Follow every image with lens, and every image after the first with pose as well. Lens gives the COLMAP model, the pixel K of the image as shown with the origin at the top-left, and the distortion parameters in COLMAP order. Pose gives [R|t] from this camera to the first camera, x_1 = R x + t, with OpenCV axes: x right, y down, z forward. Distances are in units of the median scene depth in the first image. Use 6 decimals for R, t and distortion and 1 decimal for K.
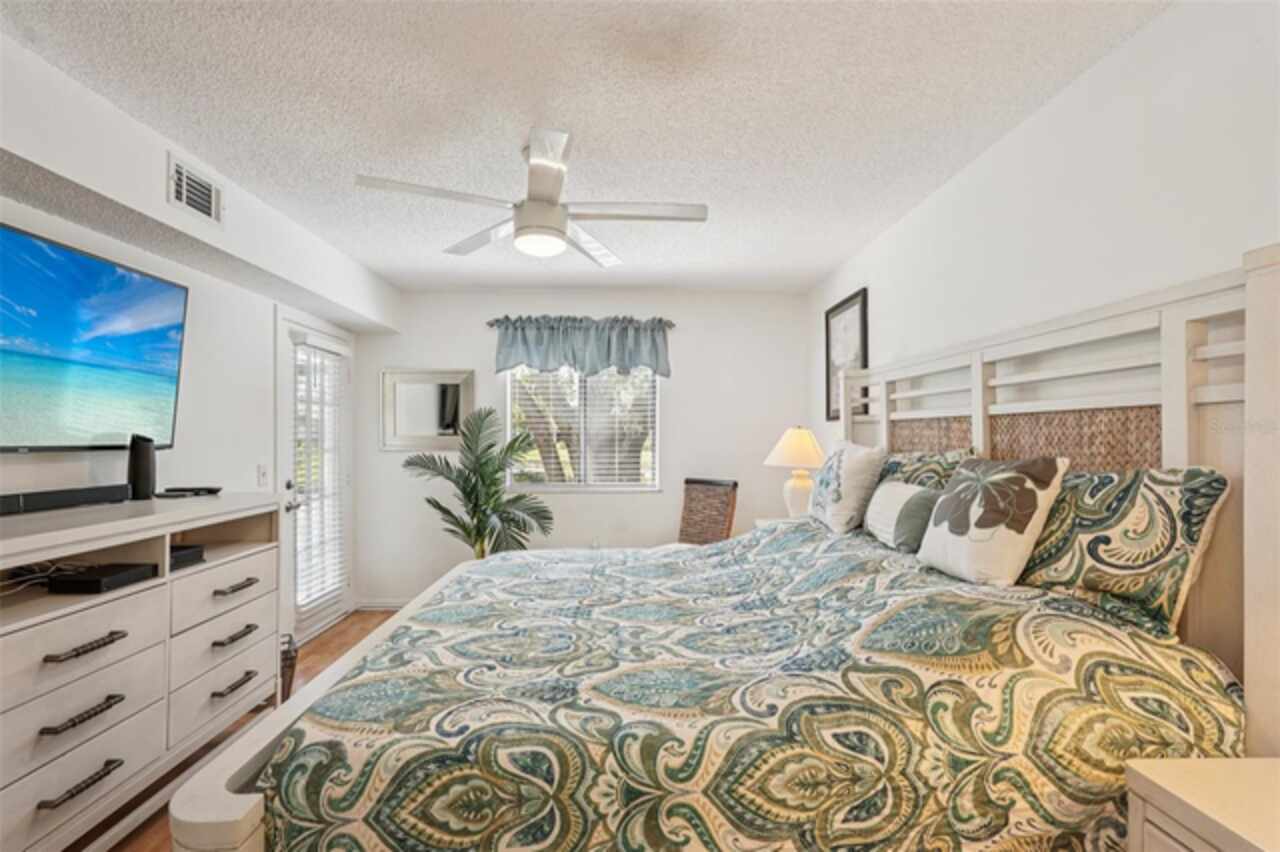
lens RADIAL K [[578.2, 0, 641.5], [0, 578.2, 433.0], [0, 0, 1]] dist [-0.010780, 0.006747]
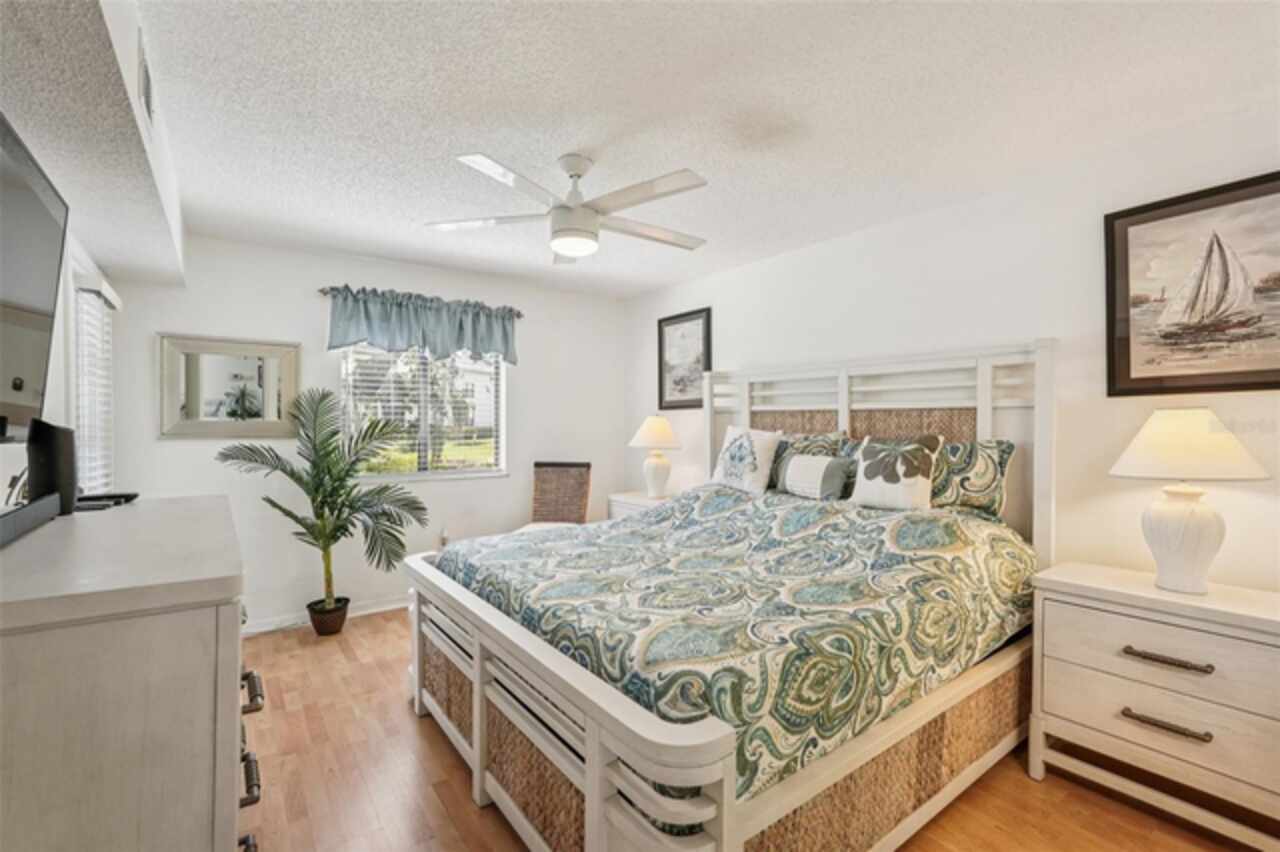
lens RADIAL K [[578.2, 0, 641.7], [0, 578.2, 424.5], [0, 0, 1]] dist [-0.010780, 0.006747]
pose [[0.817587, -0.001063, 0.575804, -1.014814], [-0.005690, 0.999935, 0.009925, -0.004739], [-0.575777, -0.011391, 0.817528, 0.058628]]
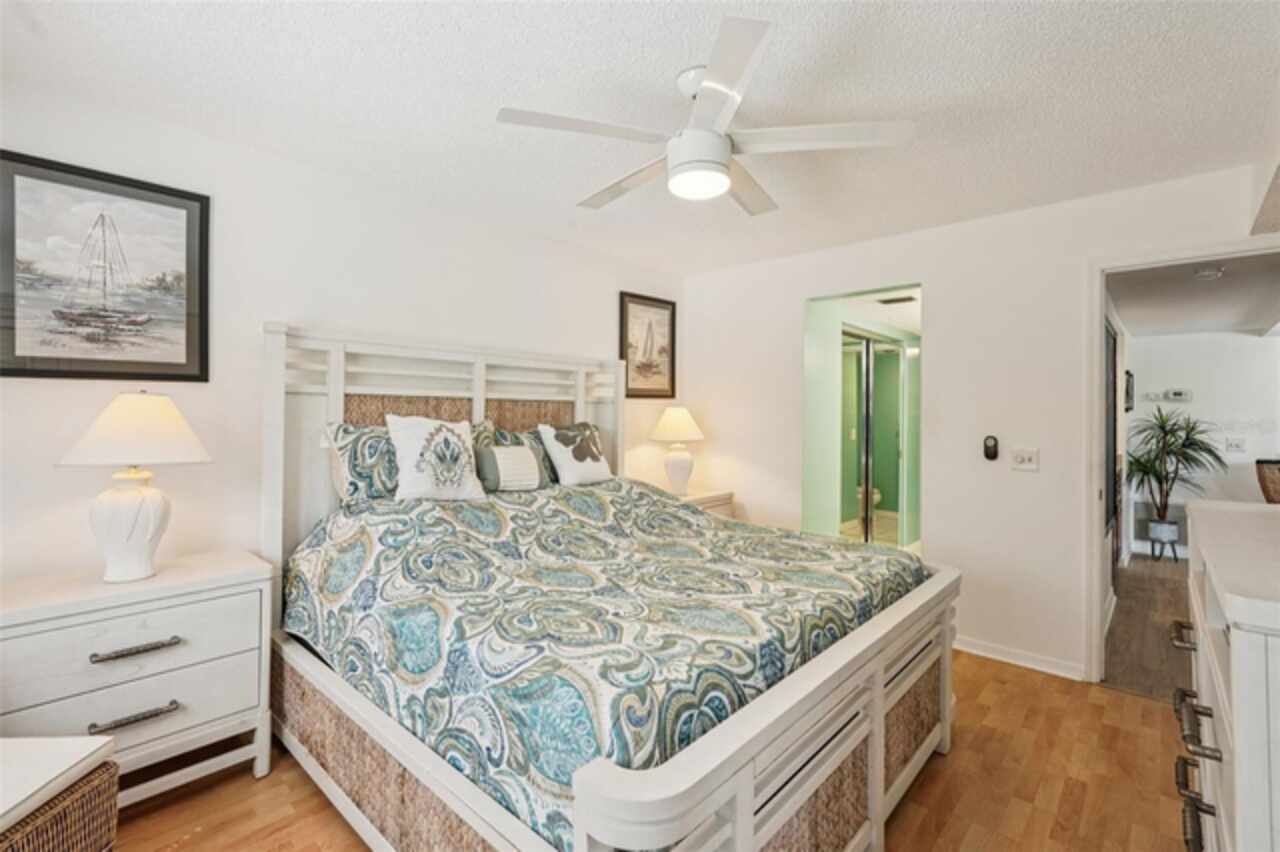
lens RADIAL K [[578.2, 0, 663.5], [0, 578.2, 410.4], [0, 0, 1]] dist [-0.010780, 0.006747]
pose [[-0.731331, -0.003339, 0.682014, -1.044984], [-0.015666, 0.999806, -0.011905, 0.013802], [-0.681842, -0.019391, -0.731242, 2.380860]]
